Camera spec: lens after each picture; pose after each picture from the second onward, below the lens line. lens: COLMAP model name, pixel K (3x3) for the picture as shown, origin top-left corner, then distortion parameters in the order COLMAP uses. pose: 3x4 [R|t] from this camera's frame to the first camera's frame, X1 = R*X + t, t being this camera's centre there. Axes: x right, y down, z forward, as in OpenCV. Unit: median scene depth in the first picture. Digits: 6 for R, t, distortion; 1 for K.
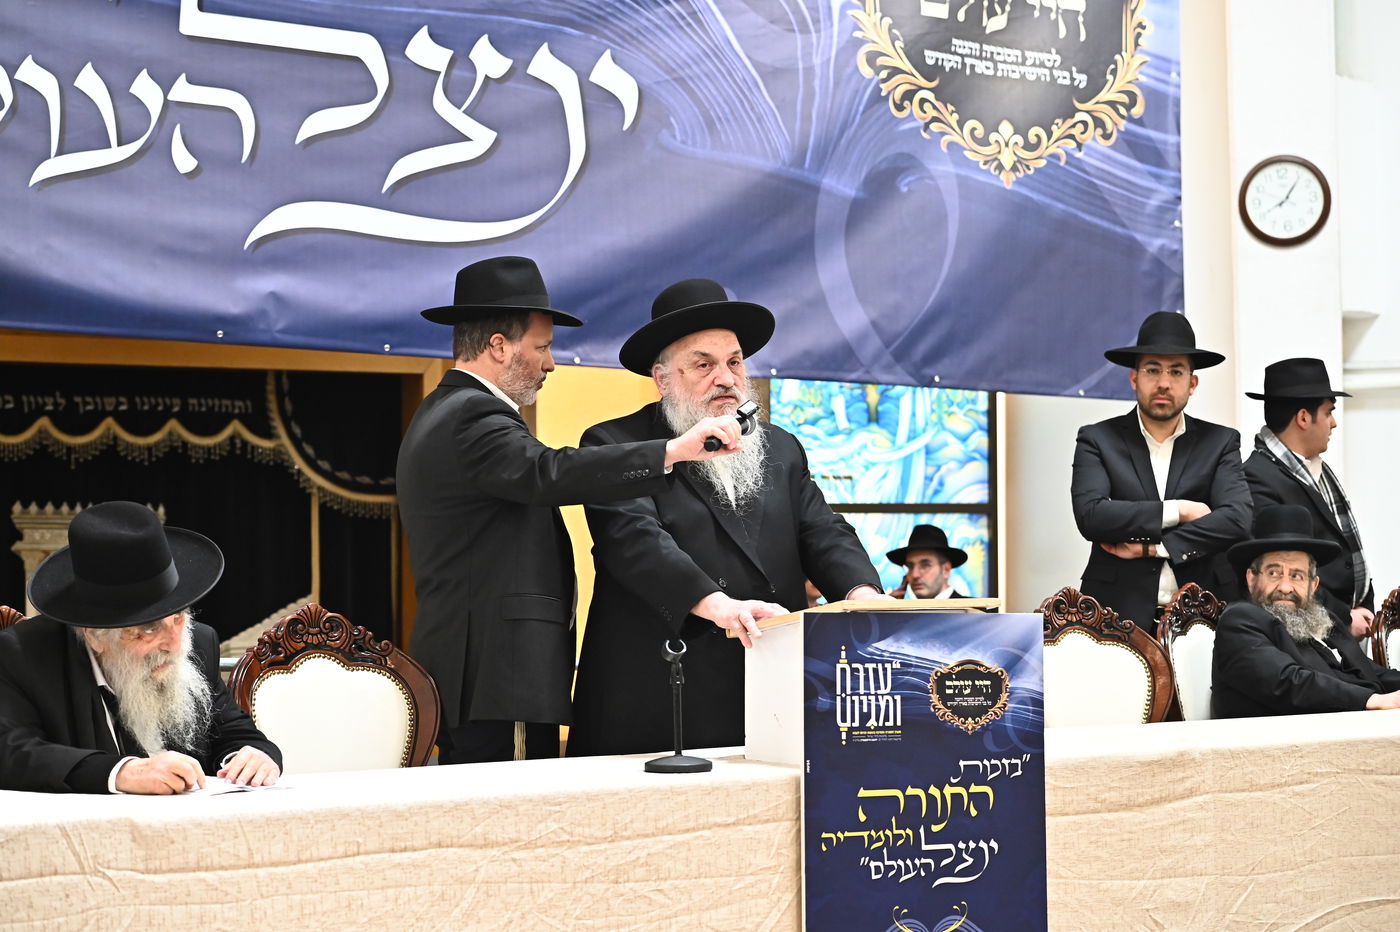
lens RADIAL K [[2810.1, 0, 728.7], [0, 2810.1, 489.9], [0, 0, 1]] dist [-0.117127, 0.000000]
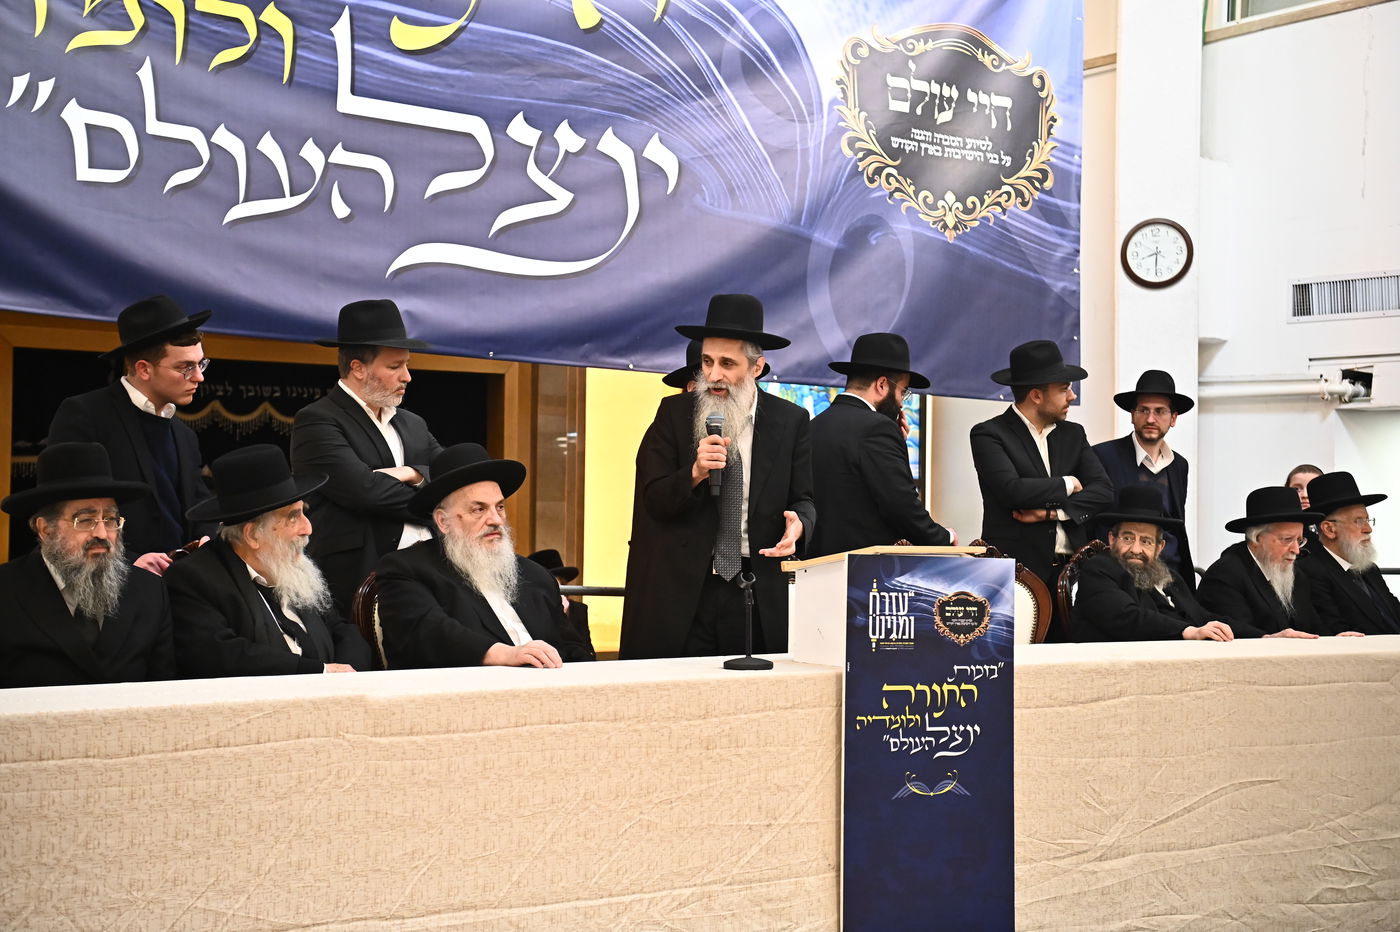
lens RADIAL K [[2152.8, 0, 707.3], [0, 2152.8, 472.2], [0, 0, 1]] dist [0.177149, 0.000000]
pose [[0.999761, 0.017834, 0.012671, -0.030524], [-0.017861, 0.999838, 0.002035, 0.001543], [-0.012632, -0.002260, 0.999918, -0.027970]]
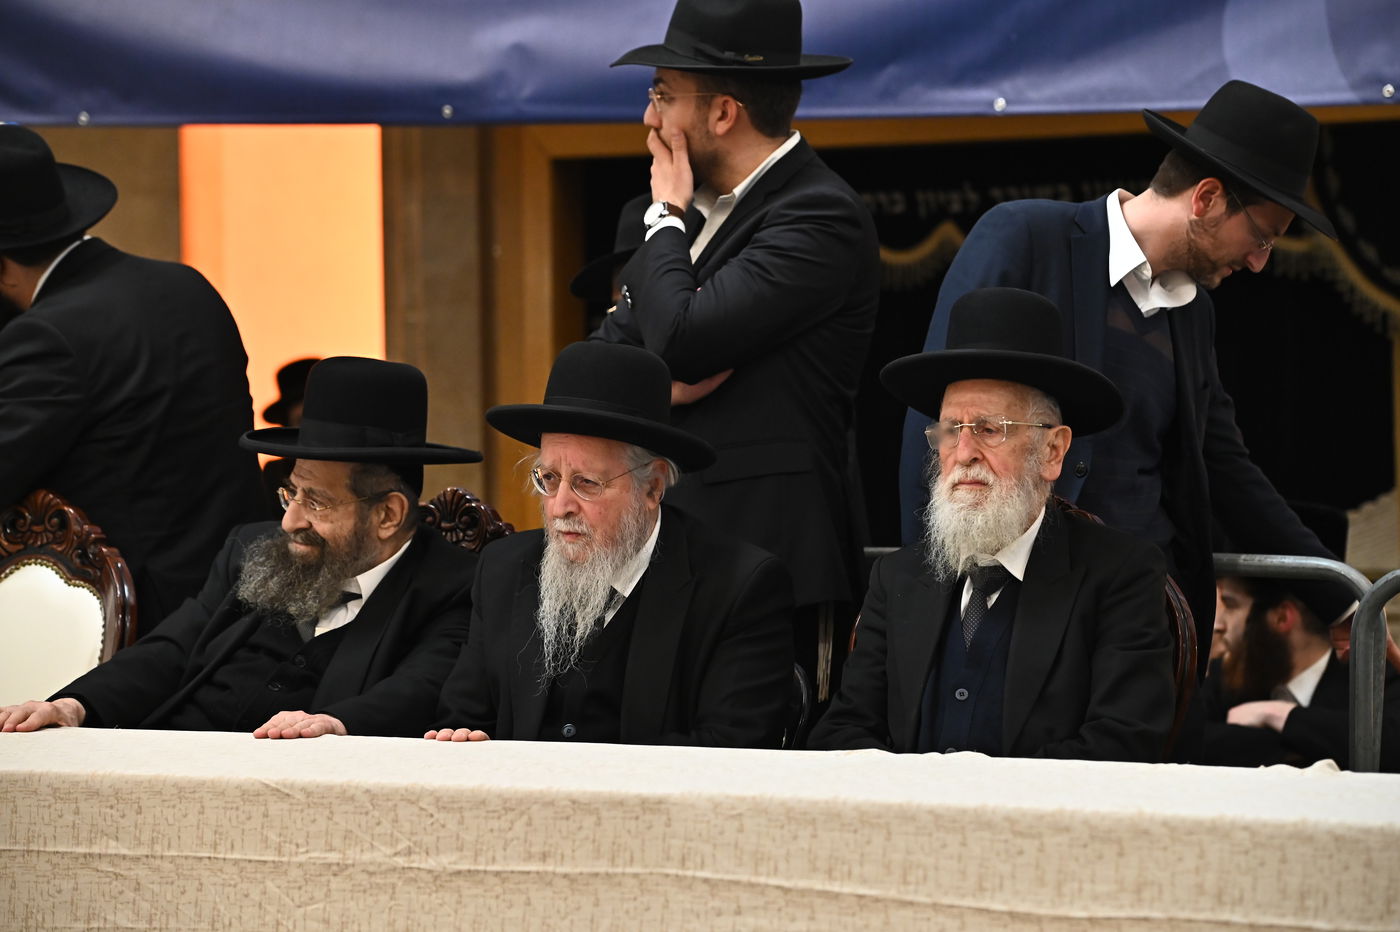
lens RADIAL K [[4329.8, 0, 745.7], [0, 4329.8, 487.8], [0, 0, 1]] dist [0.314947, 0.000000]
pose [[0.454425, 0.013579, -0.890682, 0.771784], [0.024048, 0.999332, 0.027505, 0.009435], [0.890461, -0.033918, 0.453795, 0.540849]]
